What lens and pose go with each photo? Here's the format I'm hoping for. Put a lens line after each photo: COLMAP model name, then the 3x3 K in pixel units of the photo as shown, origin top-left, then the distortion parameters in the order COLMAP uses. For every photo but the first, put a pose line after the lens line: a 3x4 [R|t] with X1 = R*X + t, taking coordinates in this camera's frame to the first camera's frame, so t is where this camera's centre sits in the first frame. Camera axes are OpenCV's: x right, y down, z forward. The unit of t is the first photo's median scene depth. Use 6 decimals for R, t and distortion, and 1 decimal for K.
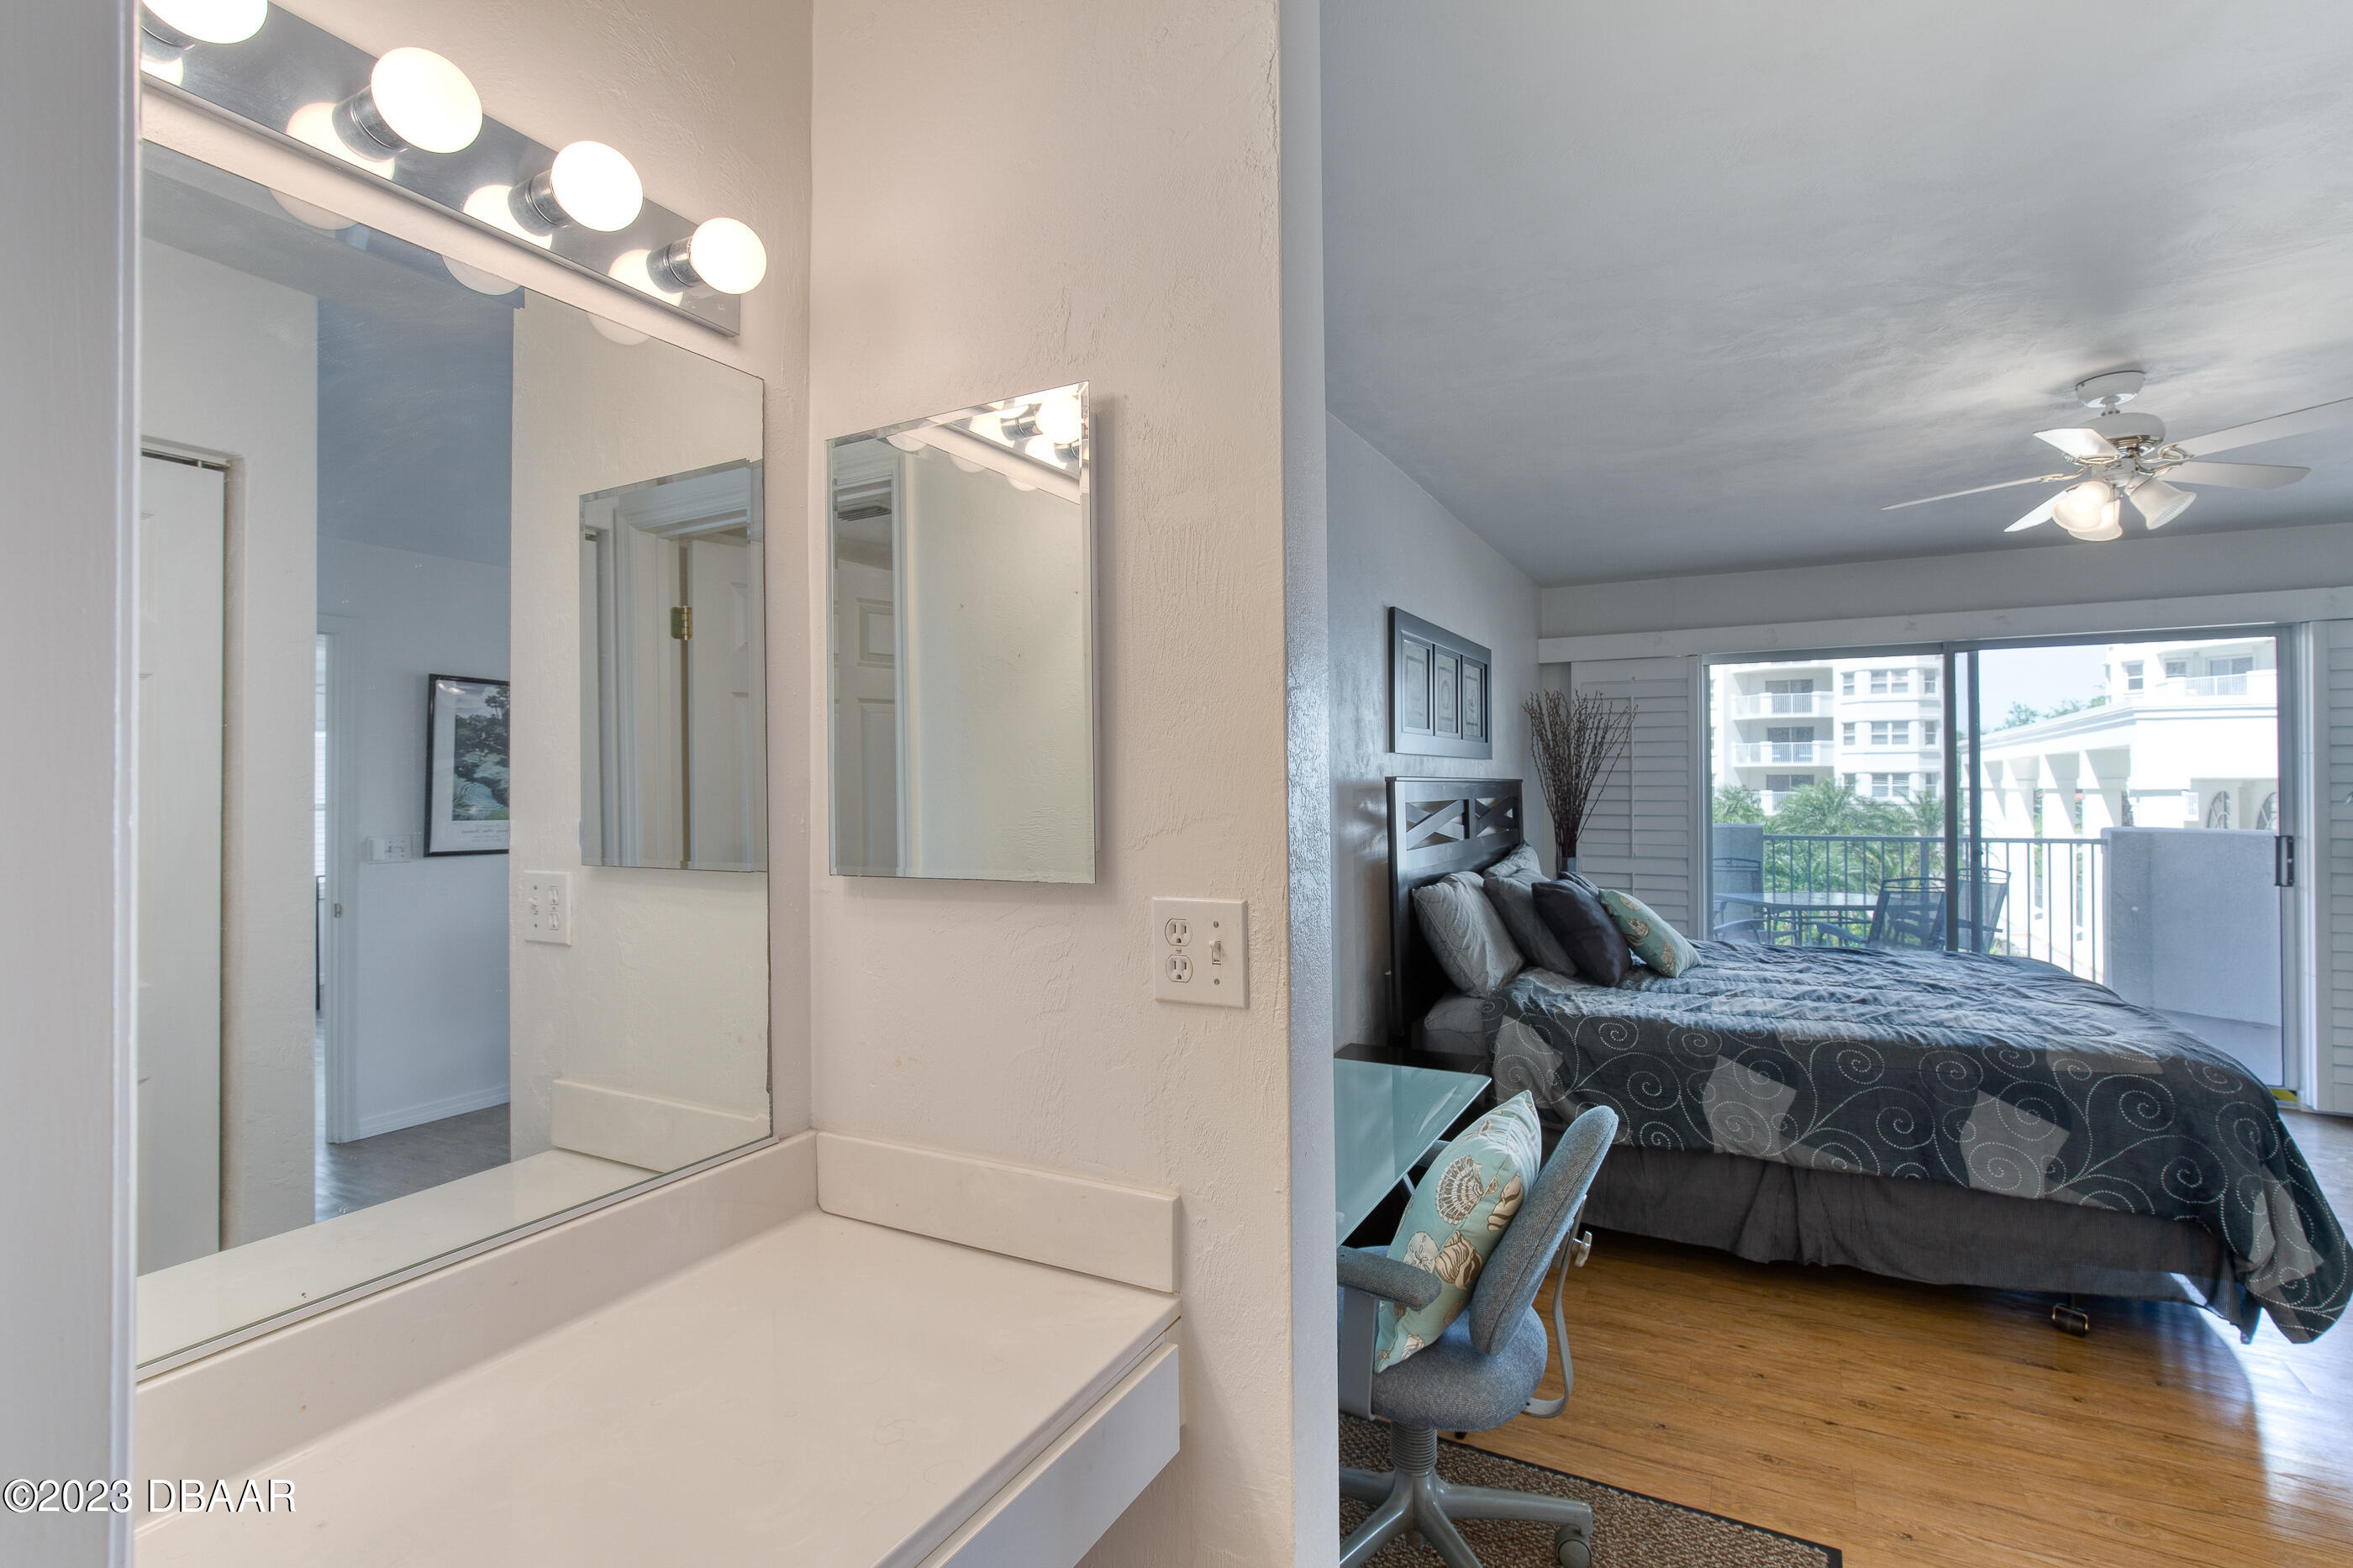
lens RADIAL K [[1070.4, 0, 1181.8], [0, 1070.4, 791.9], [0, 0, 1]] dist [-0.019833, 0.002471]
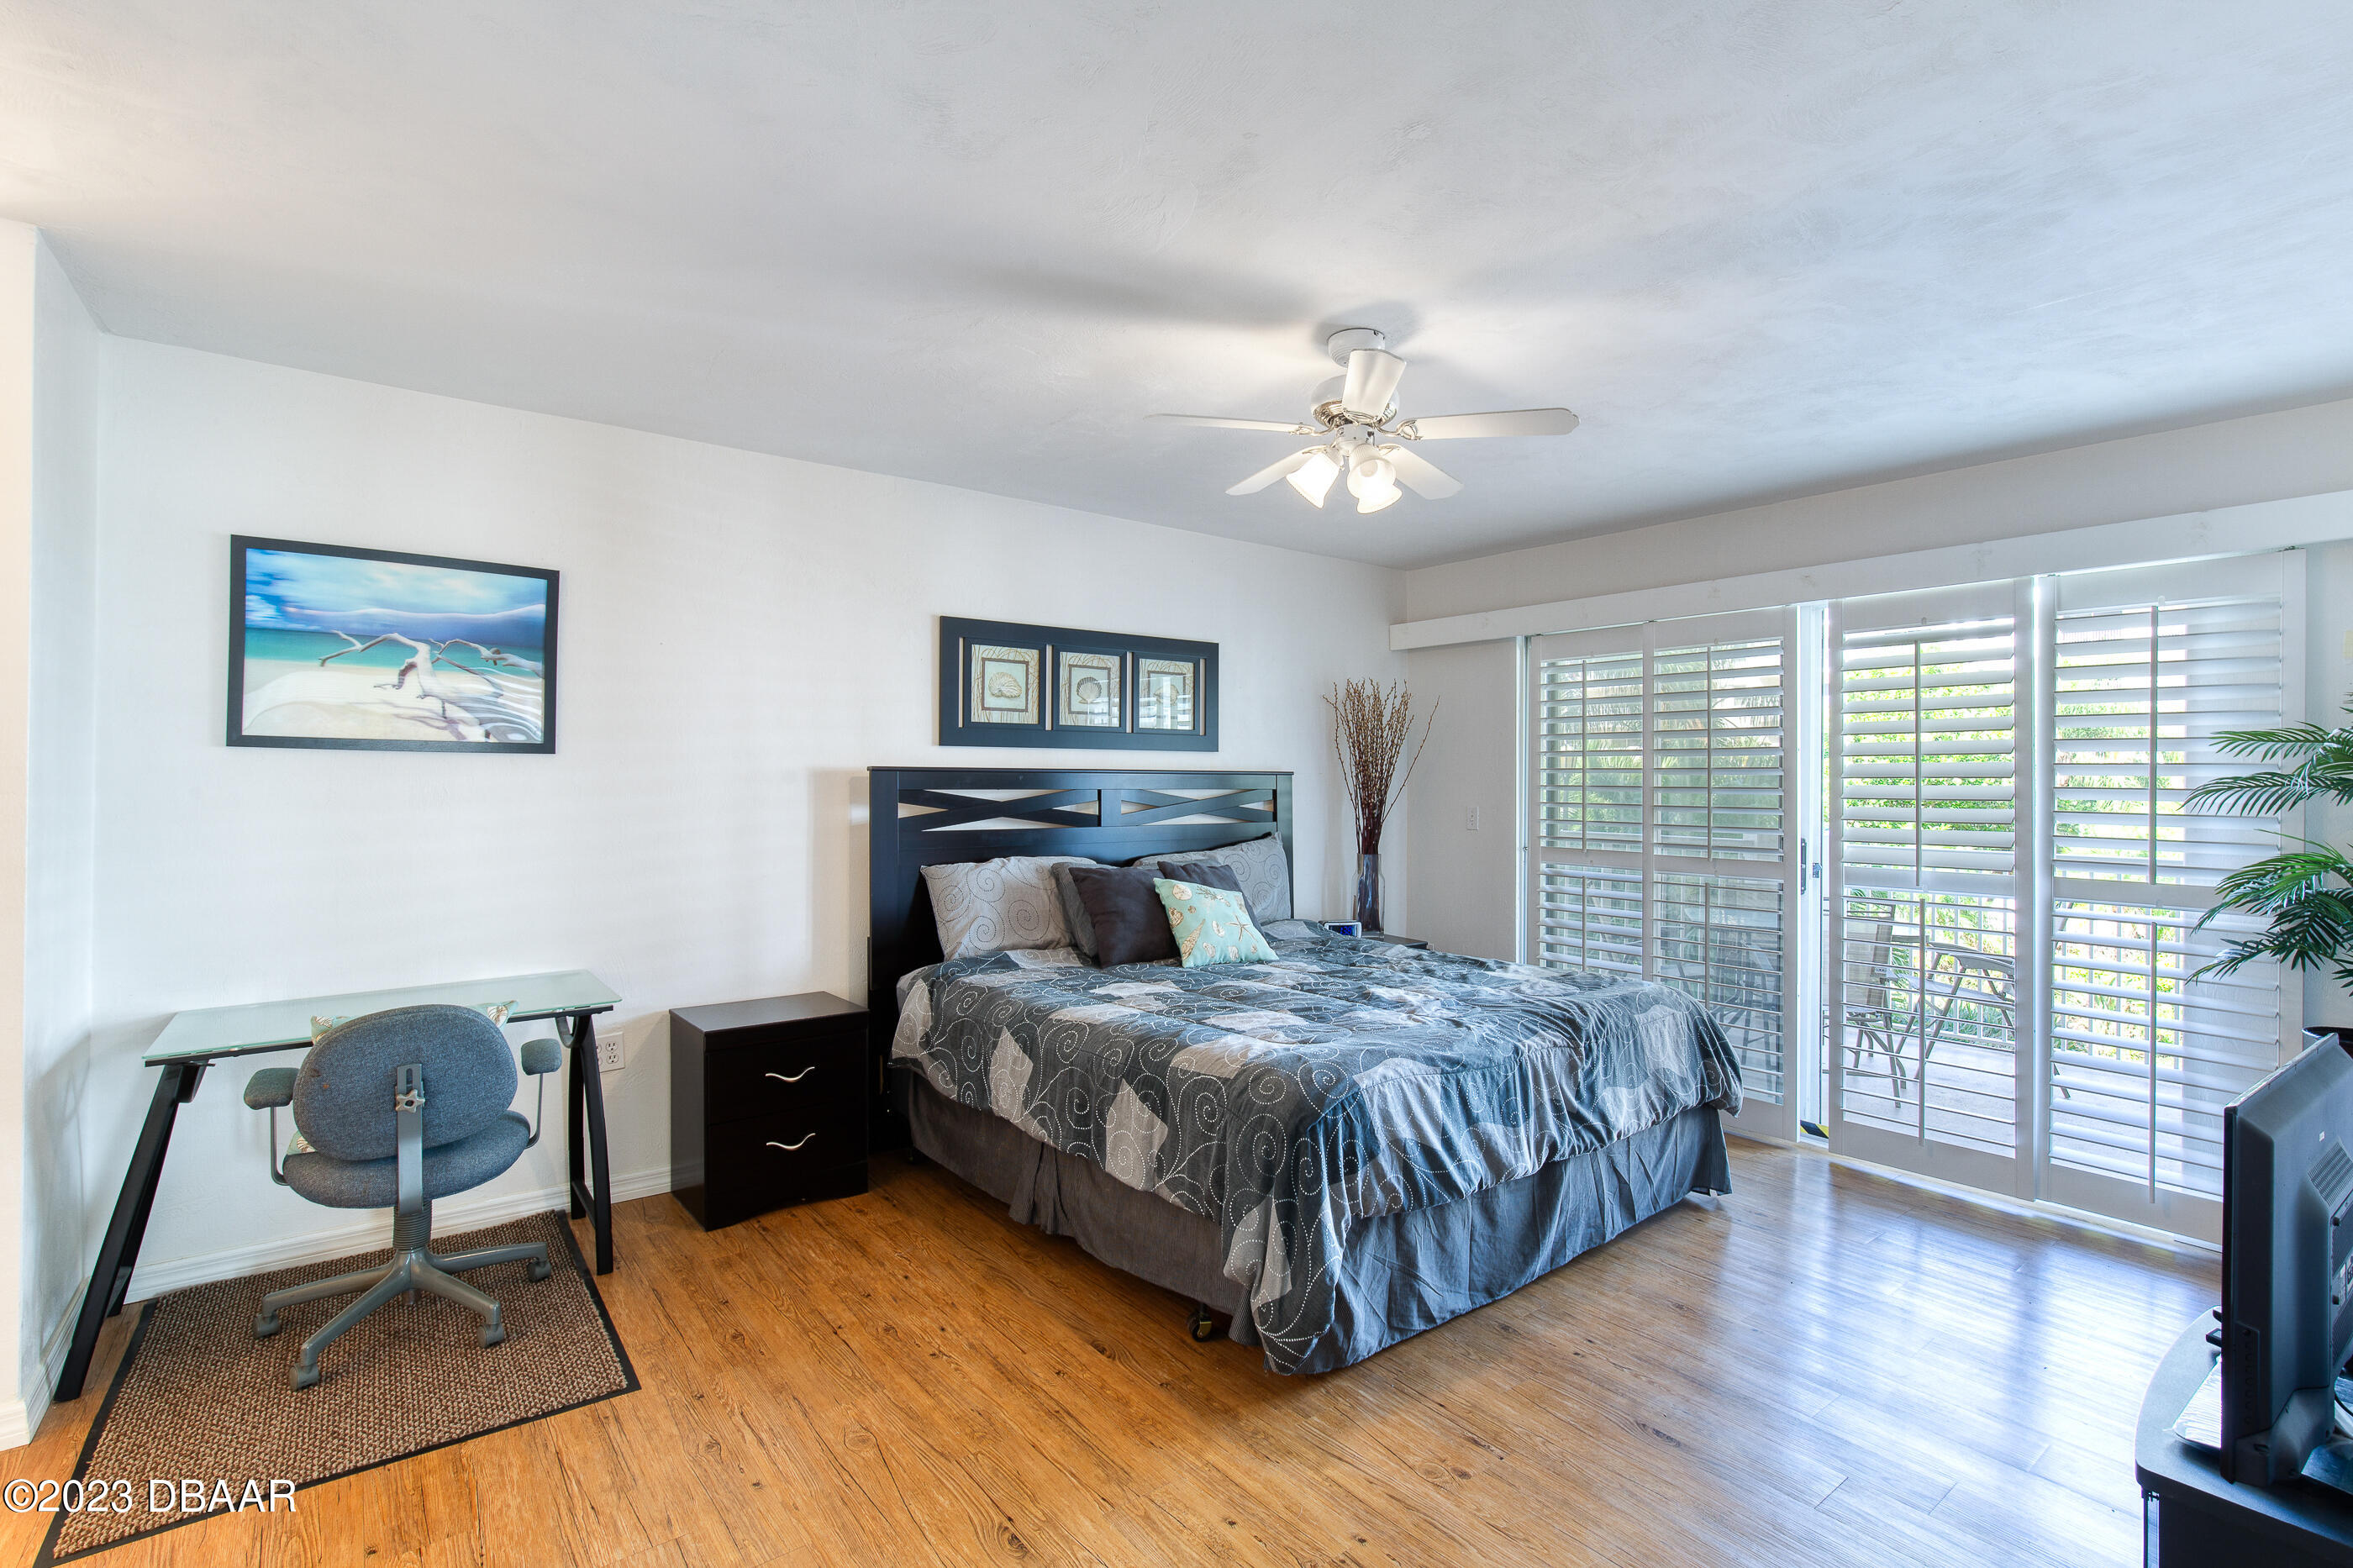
lens RADIAL K [[1070.4, 0, 1178.1], [0, 1070.4, 784.4], [0, 0, 1]] dist [-0.019833, 0.002471]
pose [[0.913098, 0.008337, -0.407654, 1.242183], [-0.006590, 0.999962, 0.005691, -0.009078], [0.407686, -0.002510, 0.913119, 0.080765]]
